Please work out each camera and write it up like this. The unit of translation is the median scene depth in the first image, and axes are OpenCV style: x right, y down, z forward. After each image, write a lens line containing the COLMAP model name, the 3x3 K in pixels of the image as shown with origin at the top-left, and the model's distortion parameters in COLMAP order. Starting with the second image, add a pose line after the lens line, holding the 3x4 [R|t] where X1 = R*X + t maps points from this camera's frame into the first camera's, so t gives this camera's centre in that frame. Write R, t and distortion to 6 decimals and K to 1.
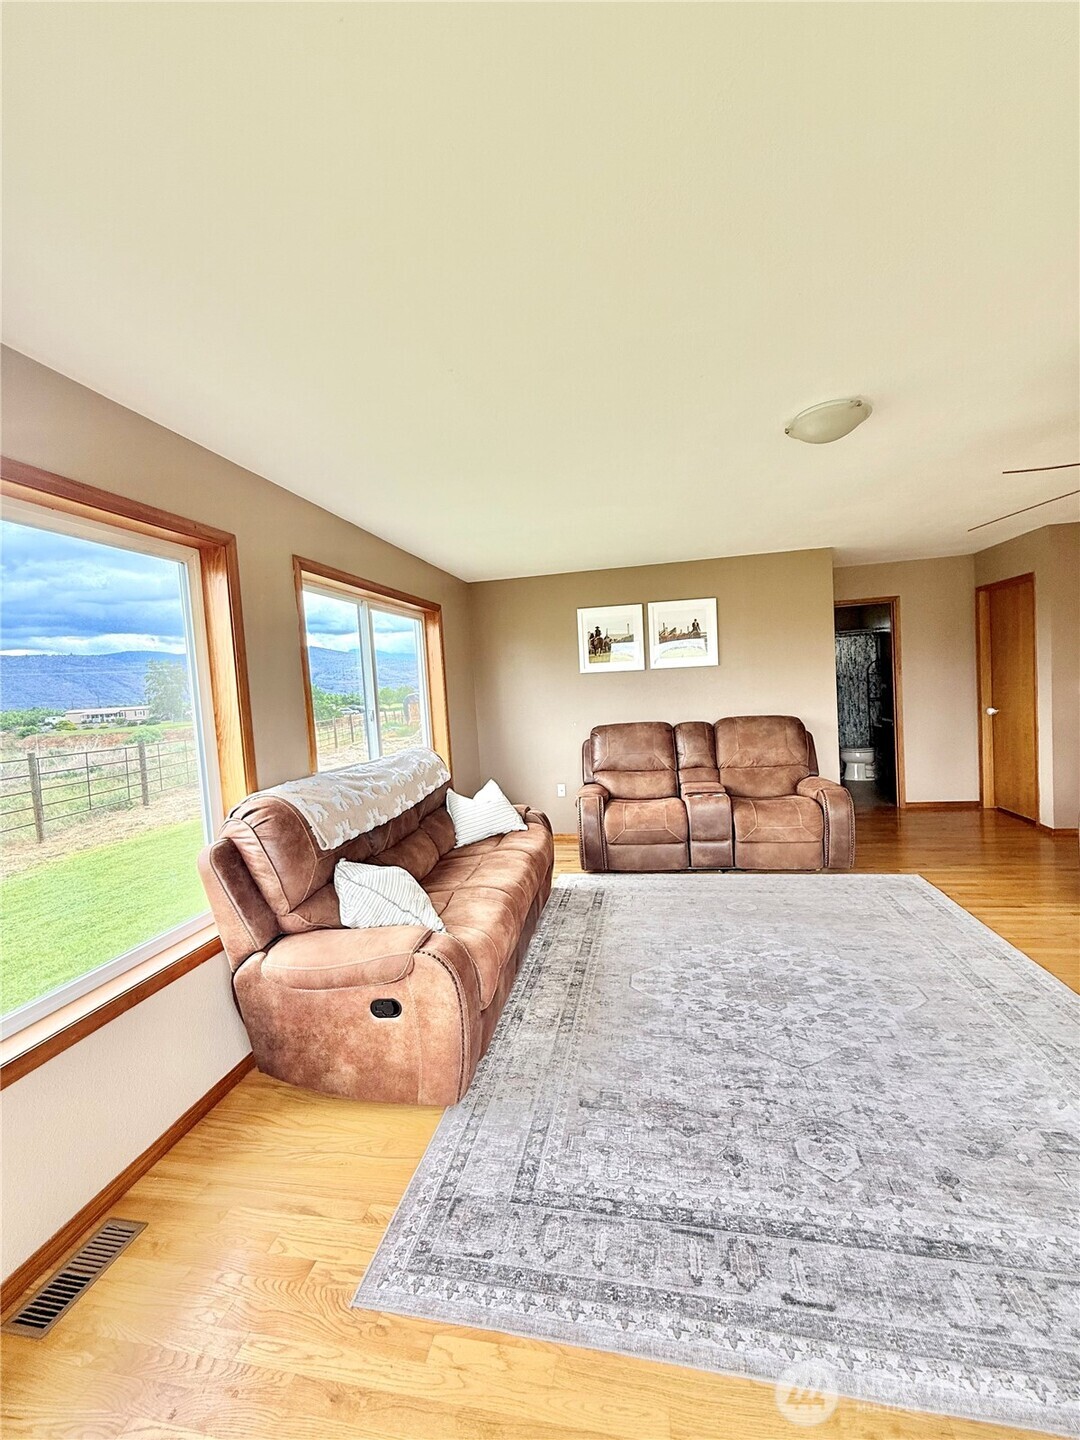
lens RADIAL K [[574.2, 0, 541.5], [0, 574.2, 706.8], [0, 0, 1]] dist [-0.000557, 0.000286]
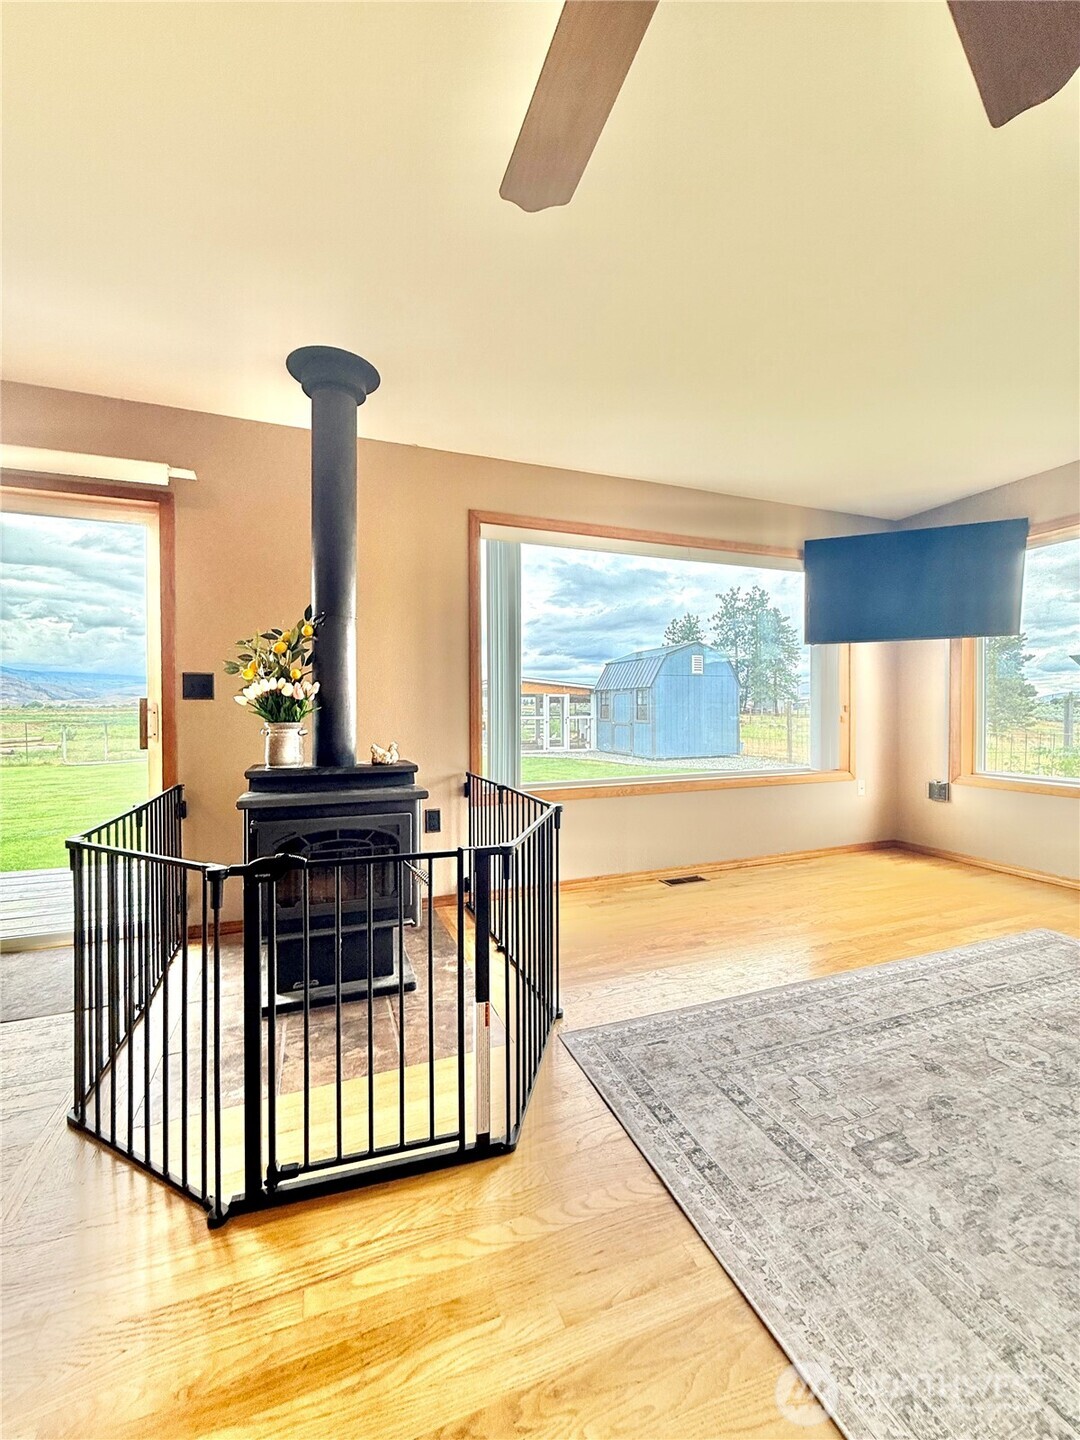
lens RADIAL K [[574.2, 0, 541.2], [0, 574.2, 715.4], [0, 0, 1]] dist [-0.000557, 0.000286]
pose [[-0.845945, 0.072924, -0.528260, 1.124206], [0.037936, 0.996325, 0.076788, 0.052298], [0.531919, 0.044918, -0.845603, 0.915227]]
